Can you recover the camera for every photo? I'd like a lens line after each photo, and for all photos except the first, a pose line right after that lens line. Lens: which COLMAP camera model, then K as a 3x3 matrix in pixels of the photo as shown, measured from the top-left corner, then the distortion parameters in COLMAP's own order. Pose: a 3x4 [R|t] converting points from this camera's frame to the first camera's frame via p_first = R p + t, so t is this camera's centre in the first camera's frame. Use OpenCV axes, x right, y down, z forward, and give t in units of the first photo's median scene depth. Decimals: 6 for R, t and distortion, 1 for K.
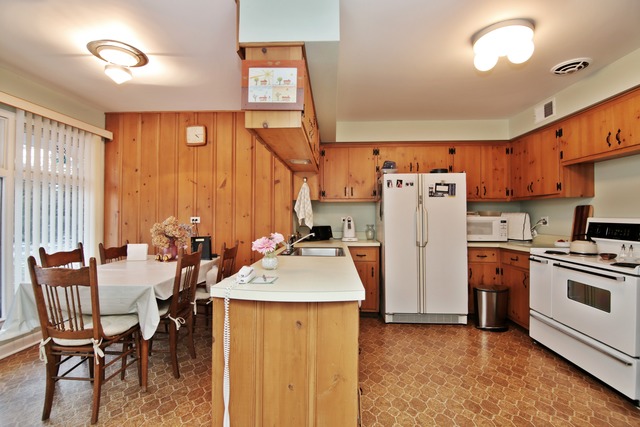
lens RADIAL K [[294.8, 0, 322.2], [0, 294.8, 214.3], [0, 0, 1]] dist [-0.003709, -0.000813]
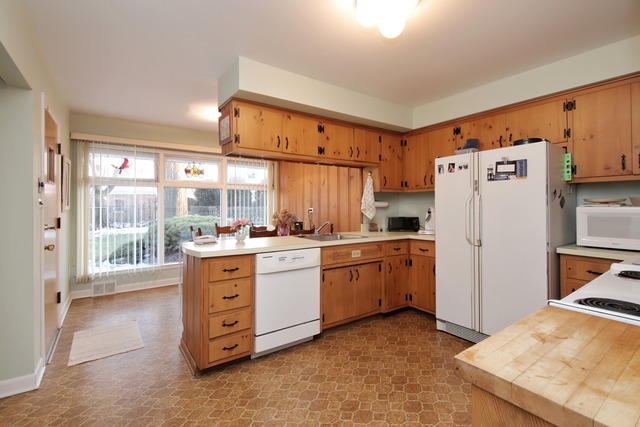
lens RADIAL K [[294.8, 0, 320.6], [0, 294.8, 208.4], [0, 0, 1]] dist [-0.003709, -0.000813]
pose [[0.613659, 0.000378, -0.789571, 0.693479], [0.006964, 0.999958, 0.005892, 0.003248], [0.789540, -0.009114, 0.613631, 0.196201]]
